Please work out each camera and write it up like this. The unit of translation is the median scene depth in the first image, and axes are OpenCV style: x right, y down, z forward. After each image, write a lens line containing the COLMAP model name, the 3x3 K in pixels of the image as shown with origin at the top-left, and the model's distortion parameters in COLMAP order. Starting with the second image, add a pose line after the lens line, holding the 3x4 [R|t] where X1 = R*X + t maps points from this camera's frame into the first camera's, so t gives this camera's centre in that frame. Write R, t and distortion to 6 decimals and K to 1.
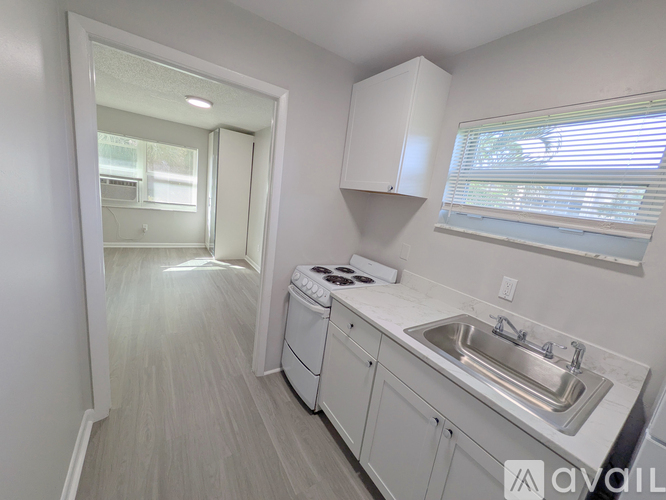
lens RADIAL K [[264.8, 0, 334.0], [0, 264.8, 249.3], [0, 0, 1]] dist [0.001348, -0.000303]
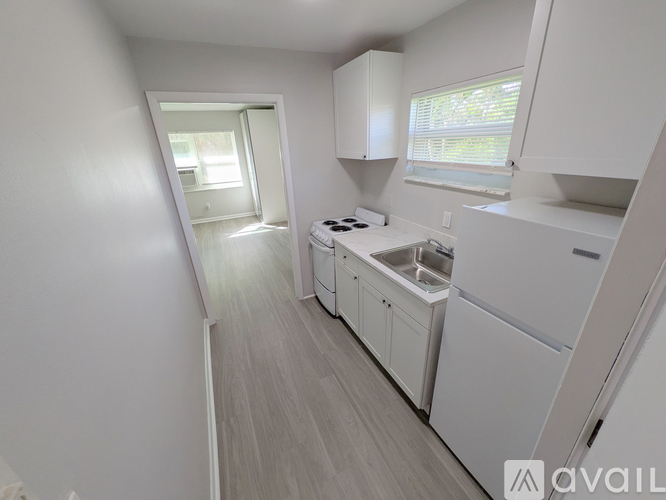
lens RADIAL K [[264.8, 0, 333.2], [0, 264.8, 251.3], [0, 0, 1]] dist [0.001348, -0.000303]
pose [[0.973746, -0.103312, -0.202845, 0.256335], [0.139288, 0.975208, 0.171954, -0.011810], [0.180051, -0.195694, 0.963995, -0.385879]]
